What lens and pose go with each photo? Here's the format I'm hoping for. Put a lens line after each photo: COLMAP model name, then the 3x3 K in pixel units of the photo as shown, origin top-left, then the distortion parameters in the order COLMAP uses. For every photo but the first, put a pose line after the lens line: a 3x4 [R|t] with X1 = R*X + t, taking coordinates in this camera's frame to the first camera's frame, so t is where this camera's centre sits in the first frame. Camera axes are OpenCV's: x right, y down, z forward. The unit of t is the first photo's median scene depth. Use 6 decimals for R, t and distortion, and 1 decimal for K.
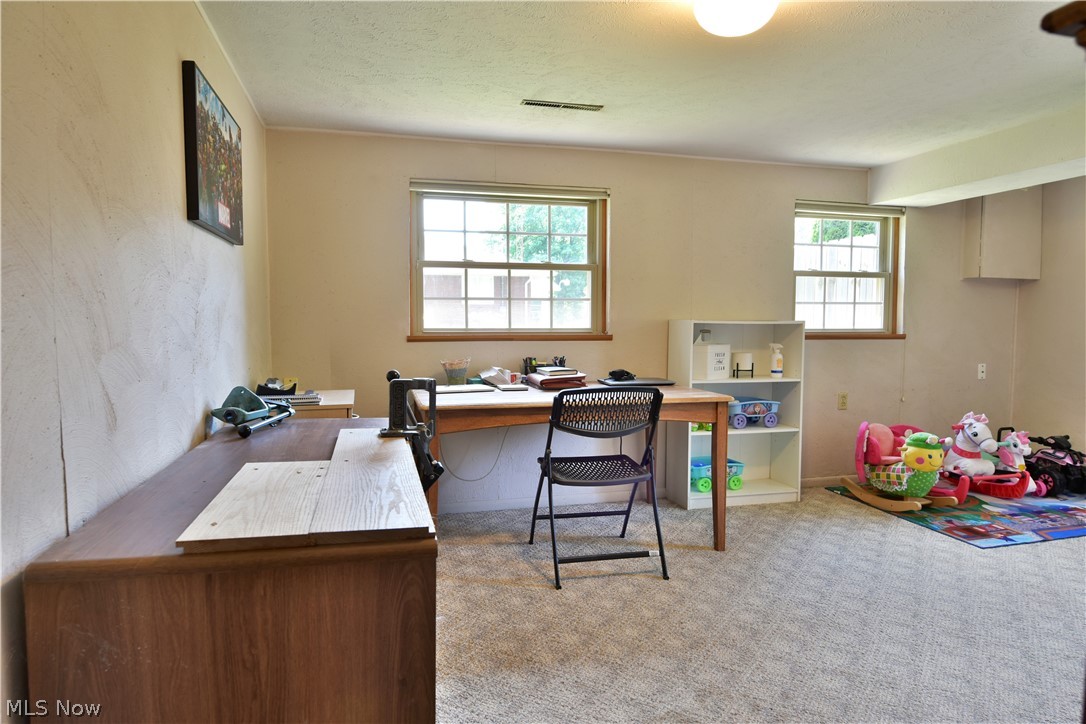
lens RADIAL K [[663.7, 0, 542.7], [0, 663.7, 364.6], [0, 0, 1]] dist [-0.014281, -0.002628]
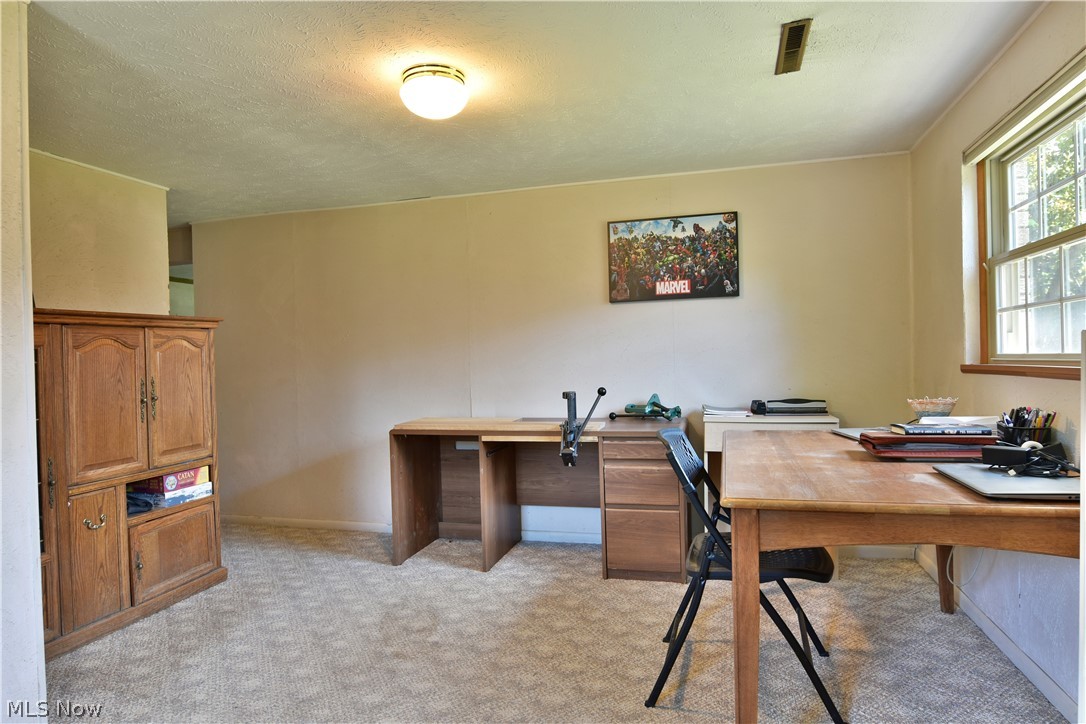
lens RADIAL K [[663.7, 0, 543.1], [0, 663.7, 361.9], [0, 0, 1]] dist [-0.014281, -0.002628]
pose [[-0.498335, 0.012732, -0.866891, 1.071517], [-0.029854, 0.999047, 0.031834, -0.088022], [0.866470, 0.041744, -0.497480, 1.538706]]
